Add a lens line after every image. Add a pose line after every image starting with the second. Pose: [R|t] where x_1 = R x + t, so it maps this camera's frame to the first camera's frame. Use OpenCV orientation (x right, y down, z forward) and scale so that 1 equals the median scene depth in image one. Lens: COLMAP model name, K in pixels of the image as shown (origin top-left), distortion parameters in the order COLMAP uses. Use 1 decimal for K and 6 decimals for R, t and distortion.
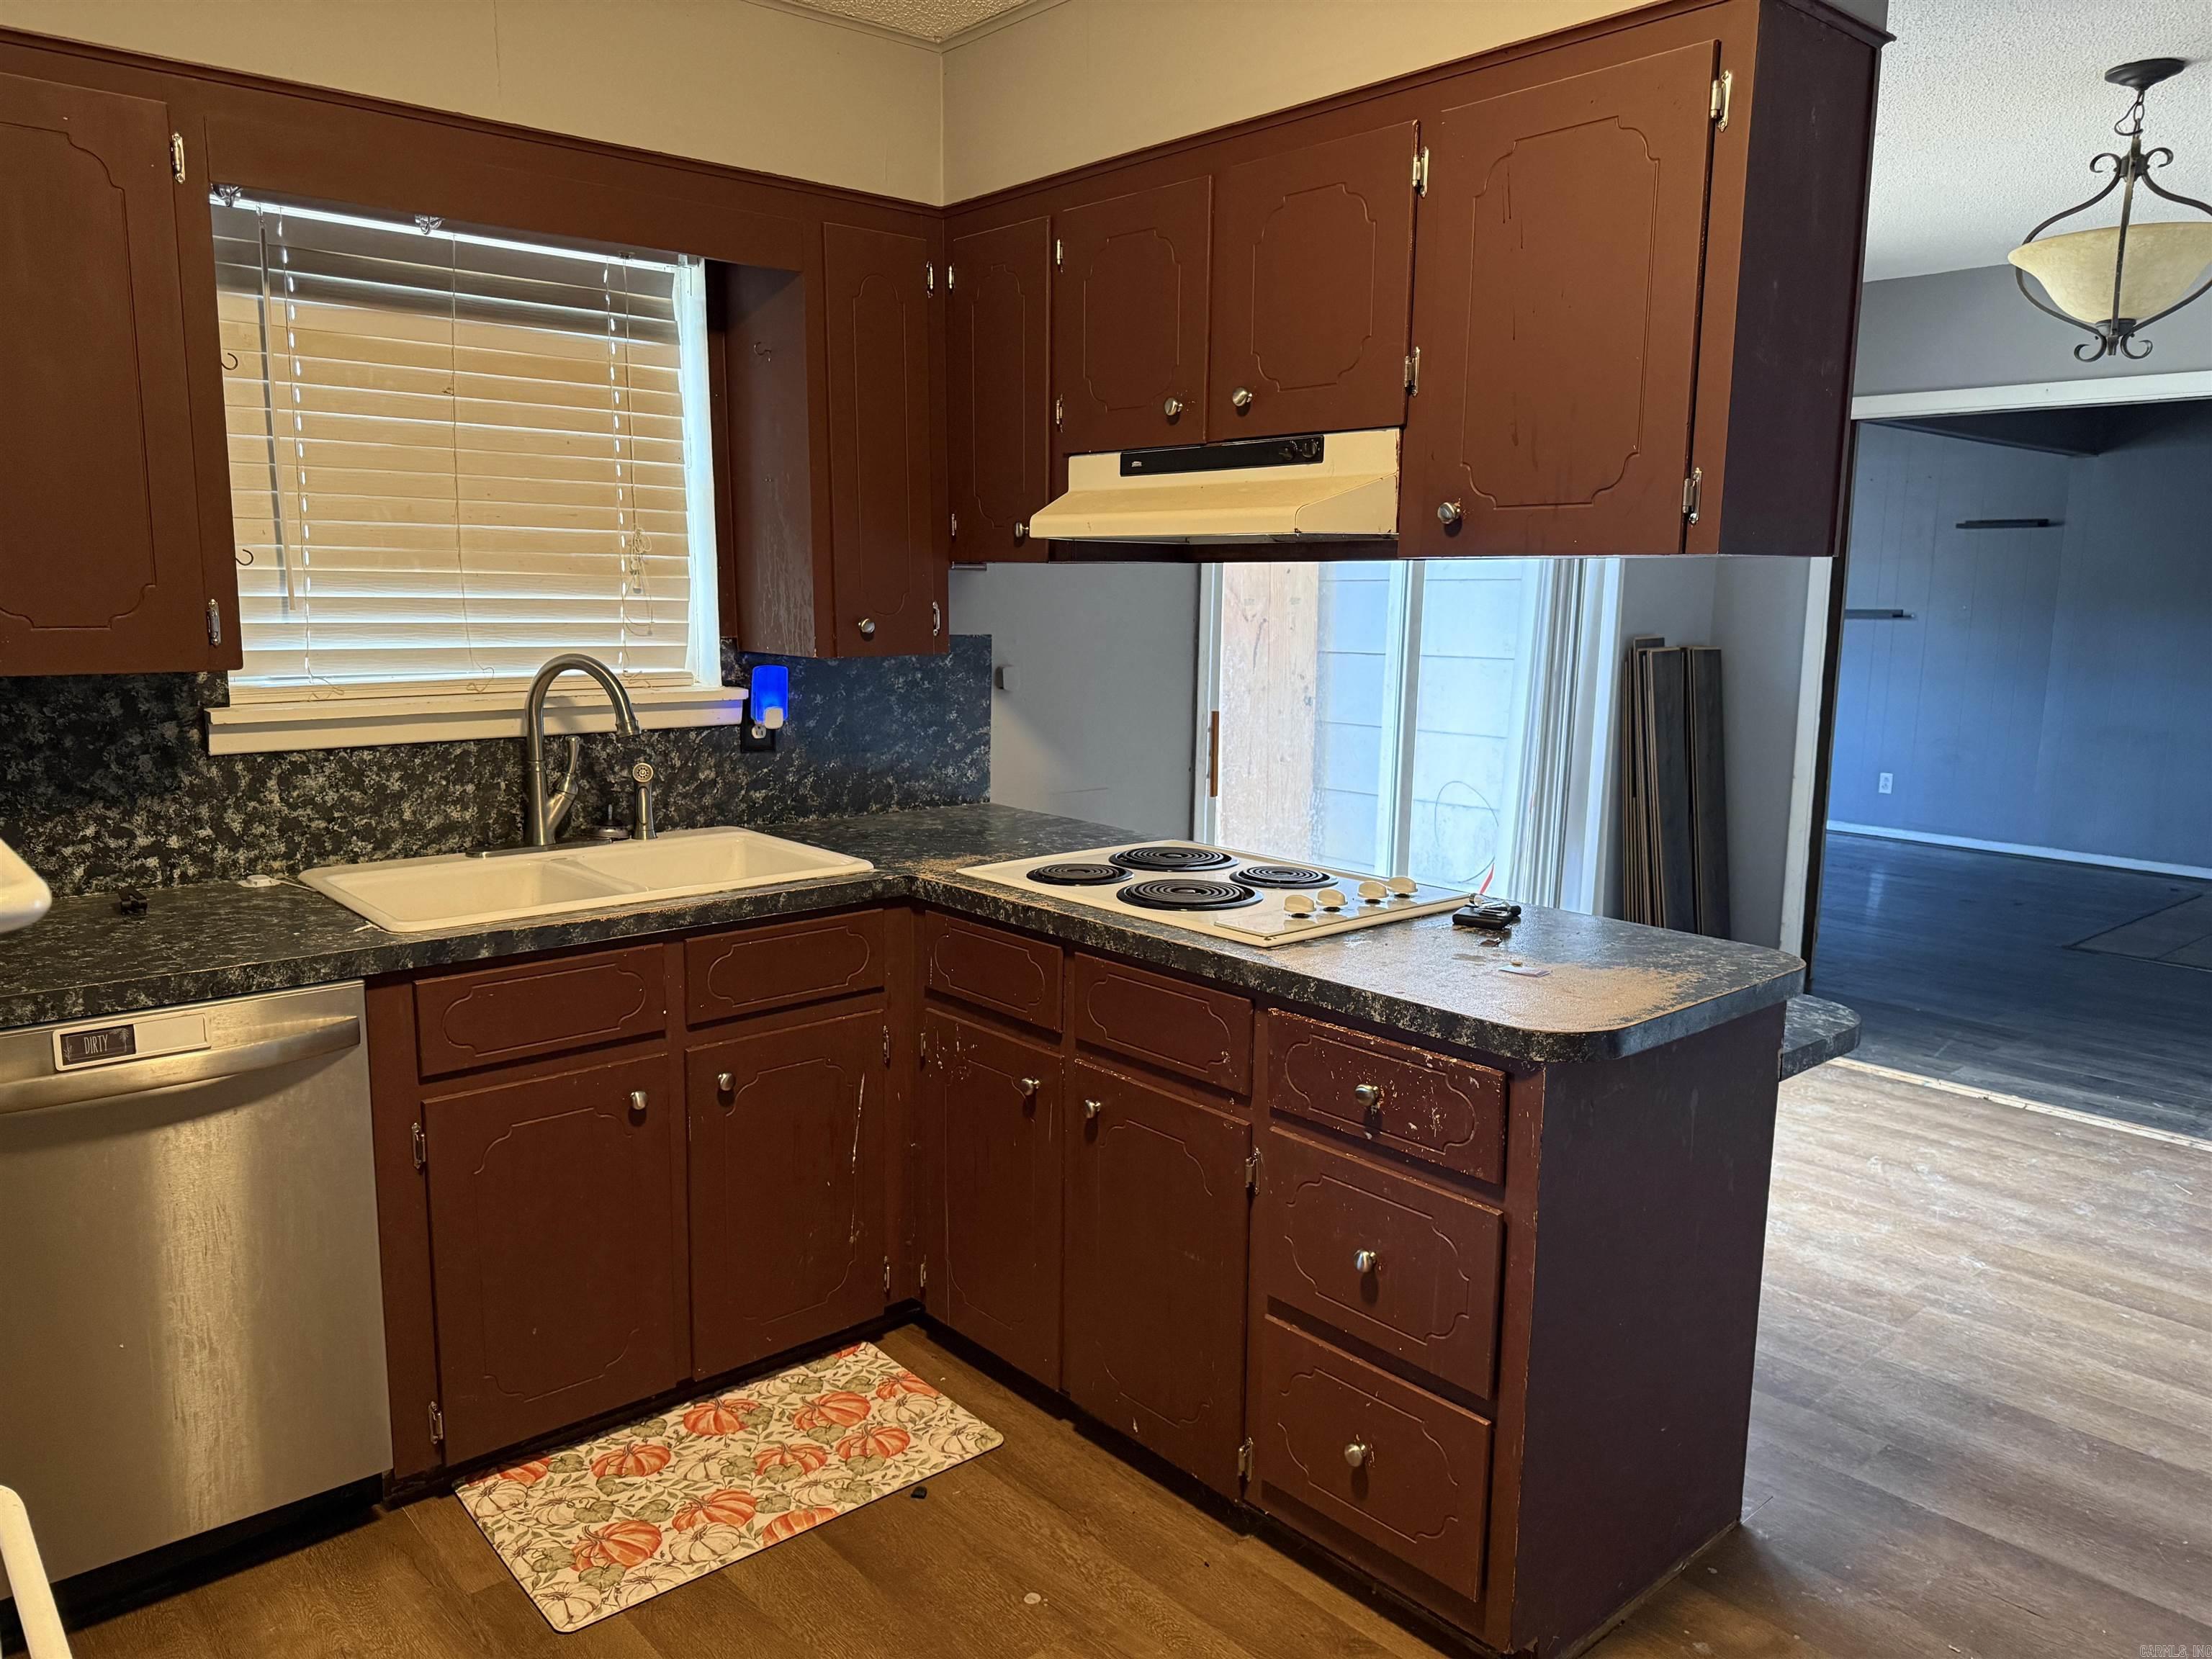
lens RADIAL K [[1571.9, 0, 1102.7], [0, 1571.9, 836.9], [0, 0, 1]] dist [0.026459, -0.033401]
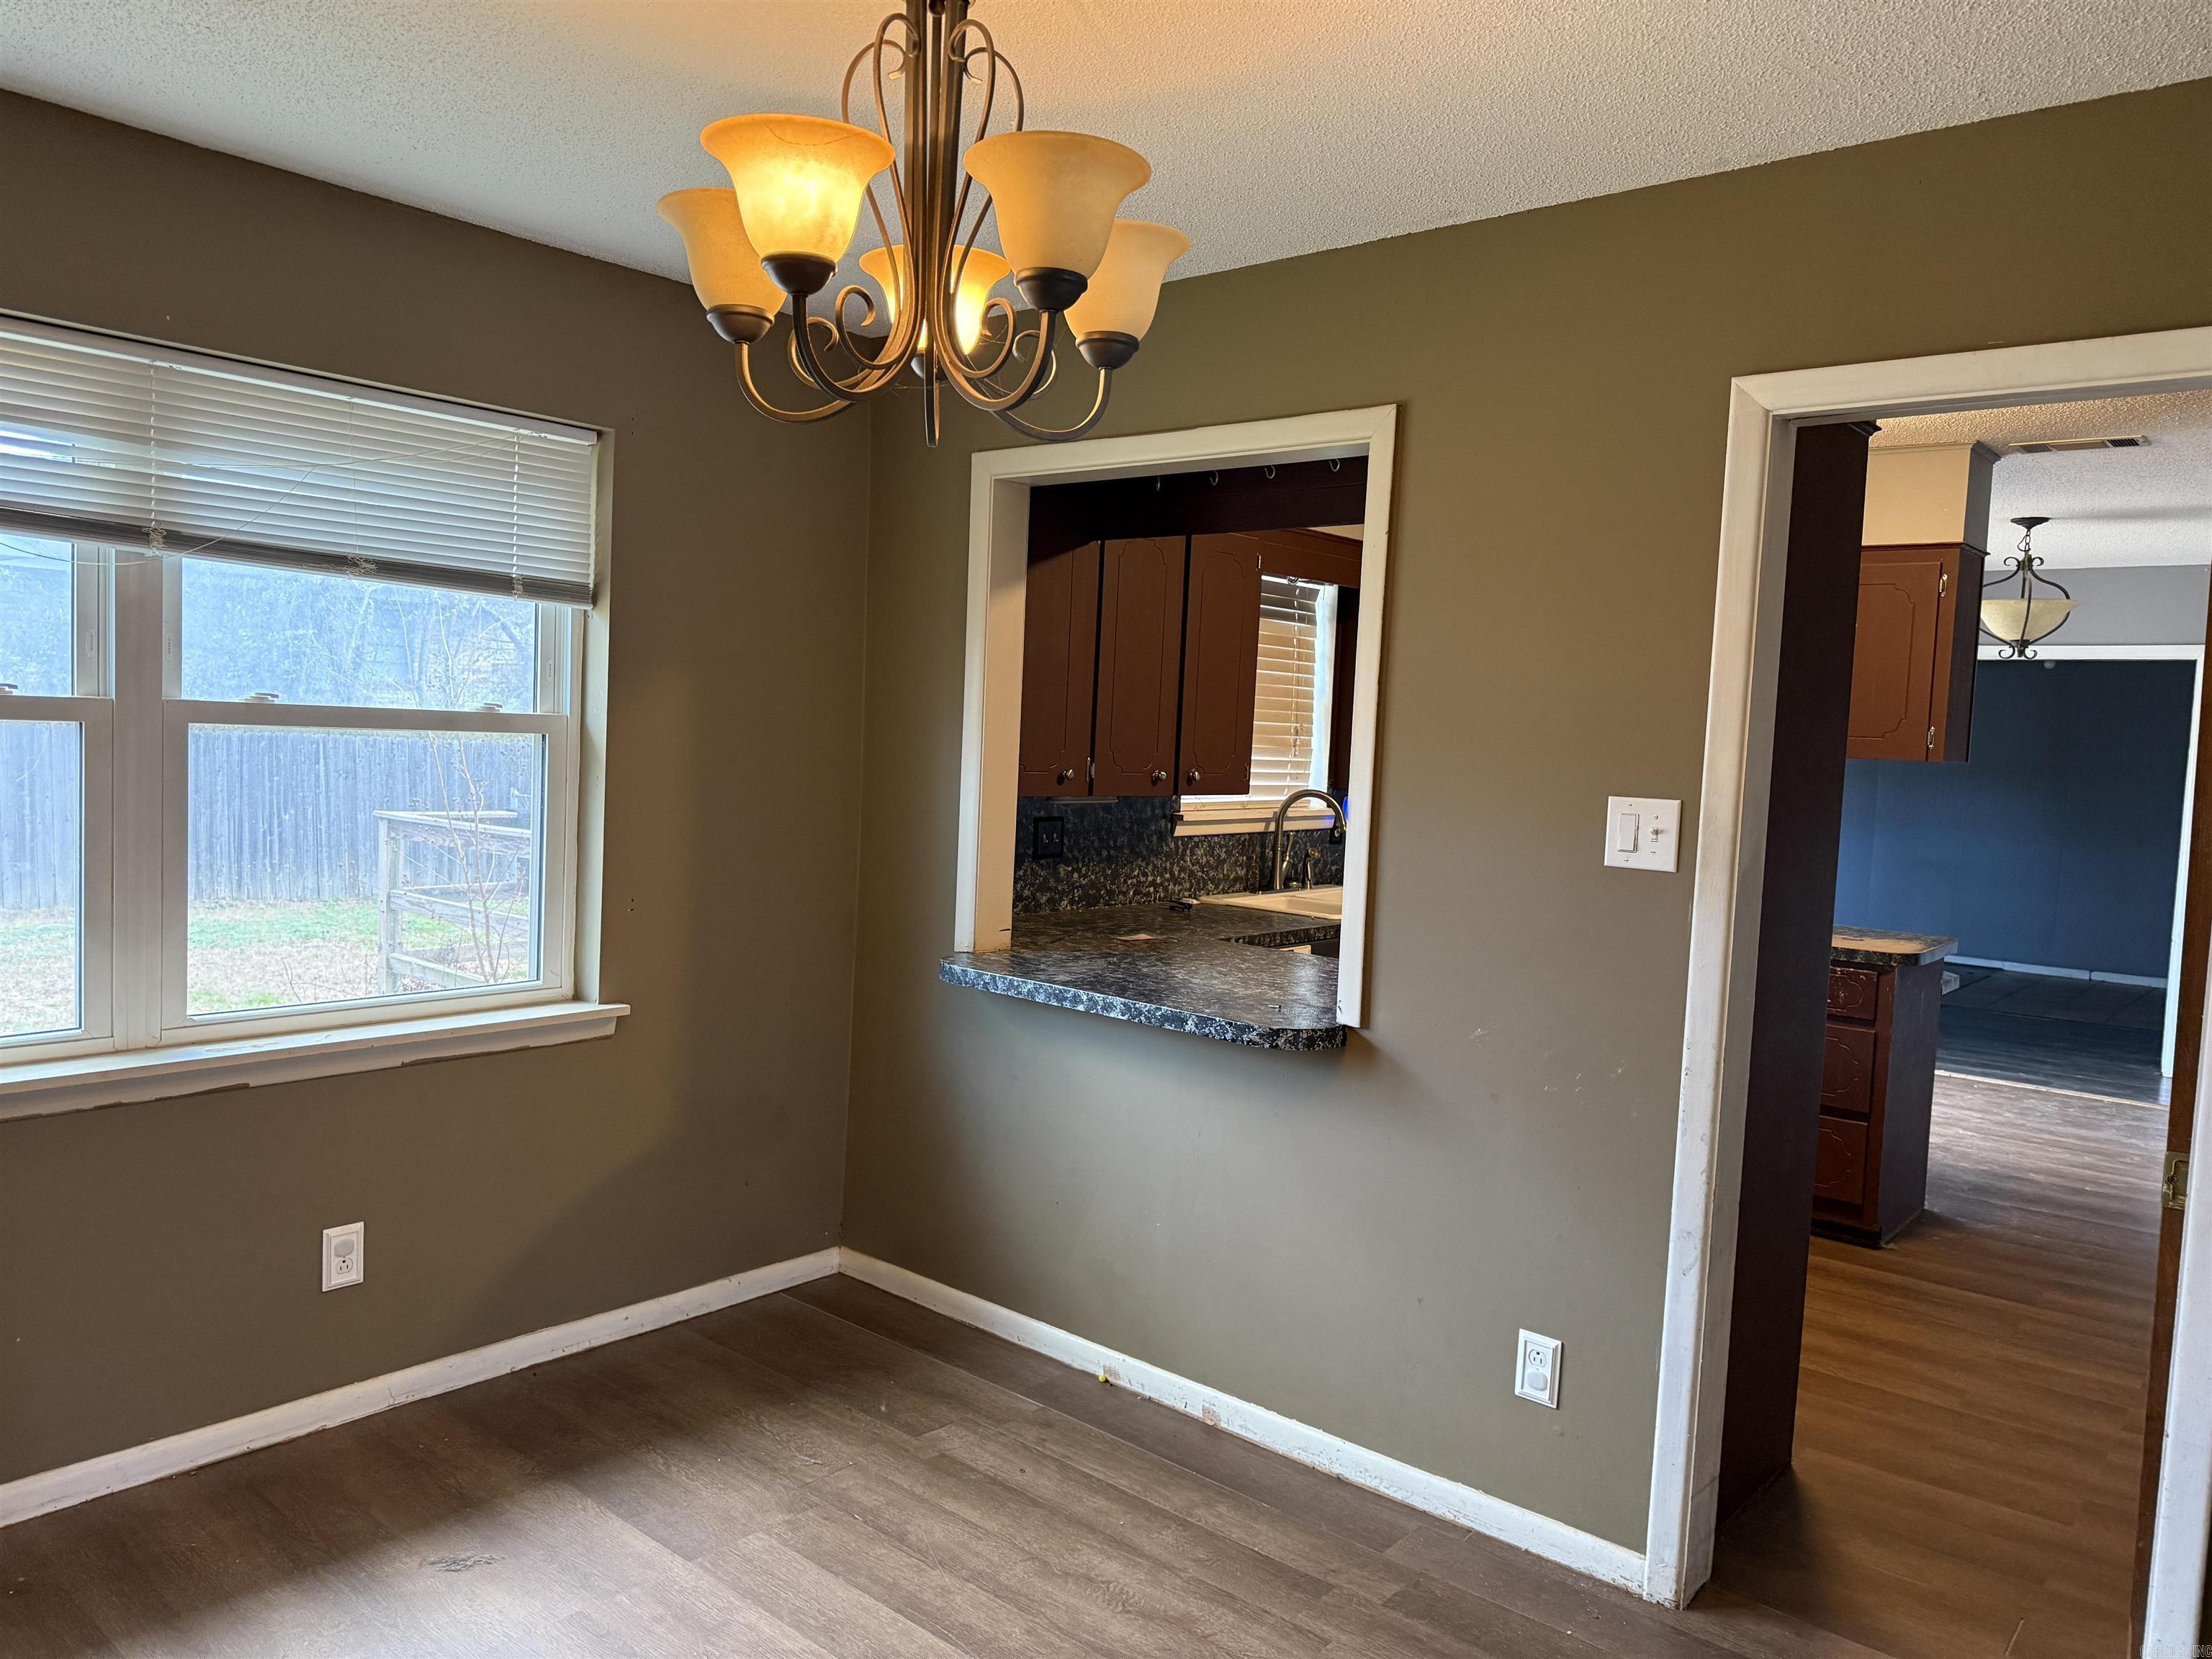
lens RADIAL K [[1488.1, 0, 1104.4], [0, 1488.1, 818.7], [0, 0, 1]] dist [0.055639, -0.112243]
pose [[0.992082, 0.021644, 0.123711, -0.838482], [-0.009651, 0.995264, -0.096731, 0.101970], [-0.125219, 0.094771, 0.987592, -0.793232]]
